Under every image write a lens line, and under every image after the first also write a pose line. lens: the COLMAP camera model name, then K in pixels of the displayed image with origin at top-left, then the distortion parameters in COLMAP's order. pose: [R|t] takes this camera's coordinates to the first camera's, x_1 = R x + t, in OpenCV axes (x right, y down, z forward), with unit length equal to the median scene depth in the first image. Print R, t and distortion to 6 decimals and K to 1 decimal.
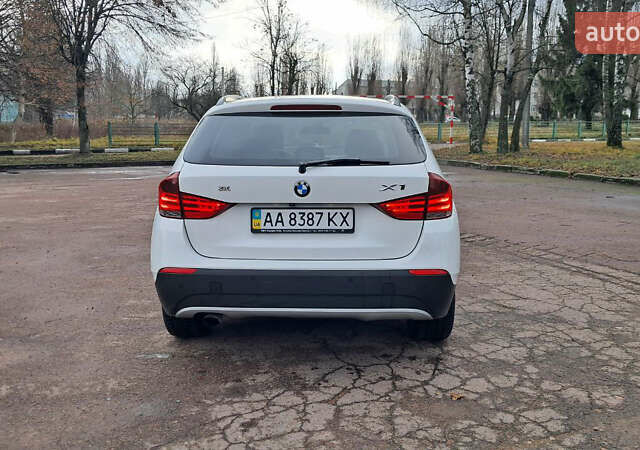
lens RADIAL K [[626.5, 0, 309.1], [0, 626.5, 204.3], [0, 0, 1]] dist [0.001461, 0.000000]
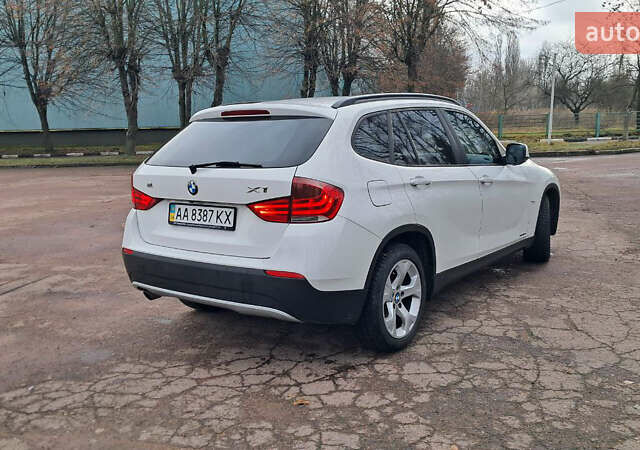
lens RADIAL K [[626.5, 0, 321.0], [0, 626.5, 218.0], [0, 0, 1]] dist [0.001461, 0.000000]
pose [[0.828498, 0.063621, -0.556366, 0.787578], [-0.044258, 0.997857, 0.048200, -0.034394], [0.558241, -0.015310, 0.829538, 0.195302]]
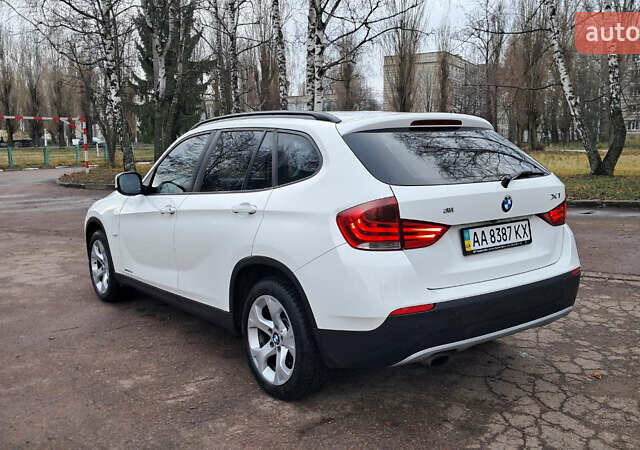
lens RADIAL K [[626.5, 0, 305.0], [0, 626.5, 226.6], [0, 0, 1]] dist [0.001461, 0.000000]
pose [[0.784483, -0.095022, 0.612827, -0.844138], [0.097500, 0.994800, 0.029439, -0.047572], [-0.612438, 0.036656, 0.789668, 0.413051]]
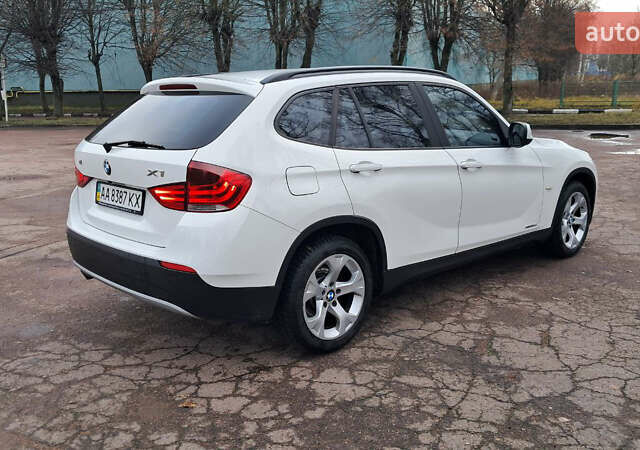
lens RADIAL K [[629.4, 0, 313.0], [0, 629.4, 223.0], [0, 0, 1]] dist [-0.002250, 0.000000]
pose [[0.710537, 0.138626, -0.689870, 0.962019], [-0.072946, 0.989631, 0.123730, -0.087089], [0.699869, -0.037591, 0.713281, 0.471421]]
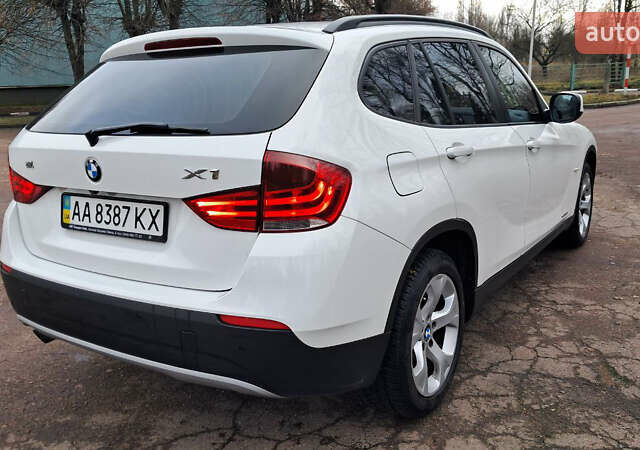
lens RADIAL K [[629.4, 0, 319.4], [0, 629.4, 228.2], [0, 0, 1]] dist [-0.002250, 0.000000]
pose [[0.858239, 0.092866, -0.504779, 0.522938], [-0.031618, 0.991193, 0.128596, -0.055328], [0.512276, -0.094406, 0.853616, 0.539277]]
